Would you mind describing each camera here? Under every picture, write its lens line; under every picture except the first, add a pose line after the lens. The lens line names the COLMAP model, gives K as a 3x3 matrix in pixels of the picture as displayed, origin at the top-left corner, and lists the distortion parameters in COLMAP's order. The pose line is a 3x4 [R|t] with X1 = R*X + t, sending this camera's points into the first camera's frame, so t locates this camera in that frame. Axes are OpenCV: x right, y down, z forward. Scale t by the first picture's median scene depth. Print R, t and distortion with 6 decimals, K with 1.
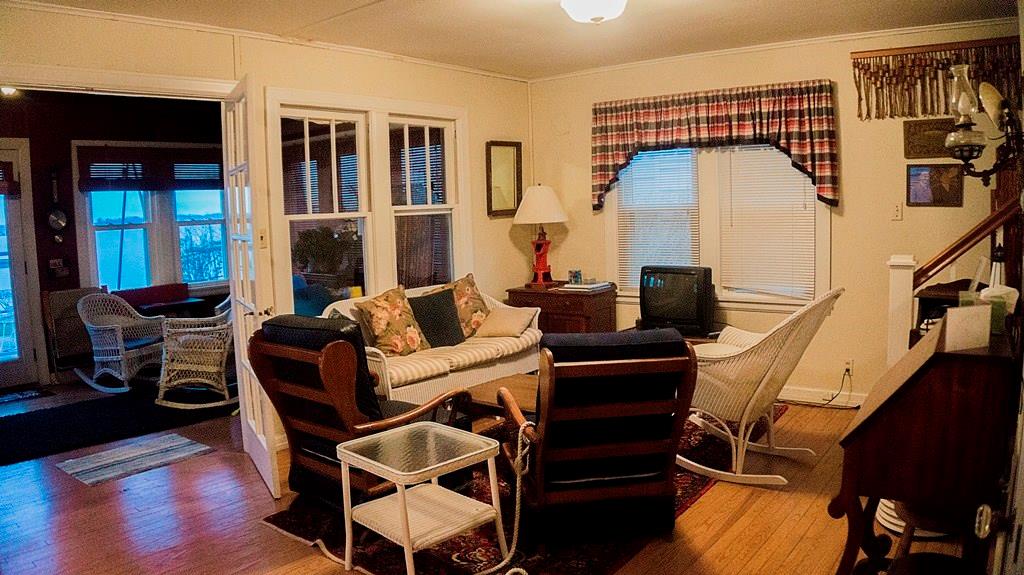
lens RADIAL K [[721.9, 0, 512.0], [0, 721.9, 287.5], [0, 0, 1]] dist [-0.234542, 0.100811]
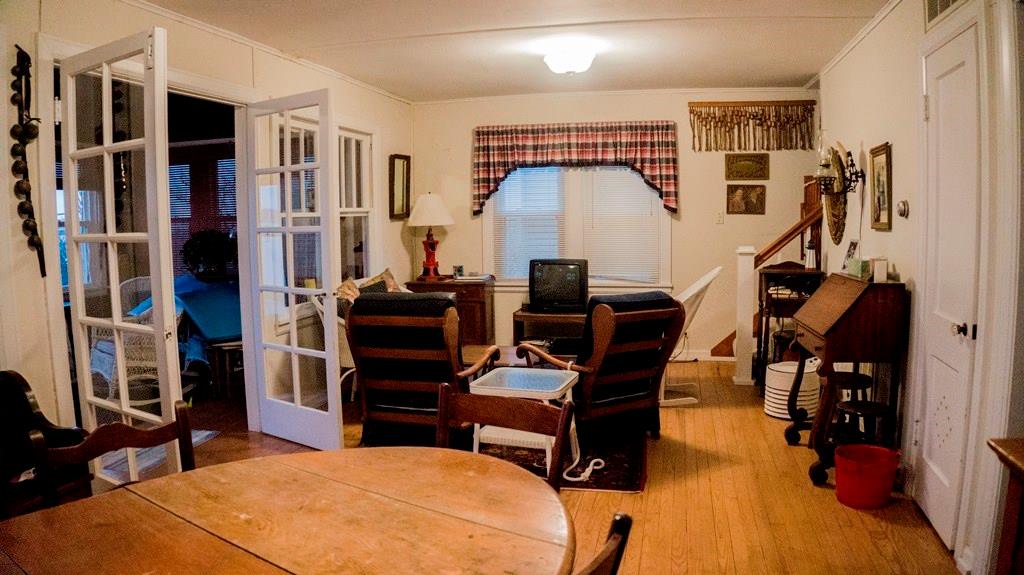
lens RADIAL K [[721.9, 0, 512.0], [0, 721.9, 287.5], [0, 0, 1]] dist [-0.234542, 0.100811]
pose [[0.903947, -0.022149, 0.427071, -0.403816], [0.029276, 0.999520, -0.010129, 0.031945], [-0.426642, 0.021659, 0.904161, -0.132163]]
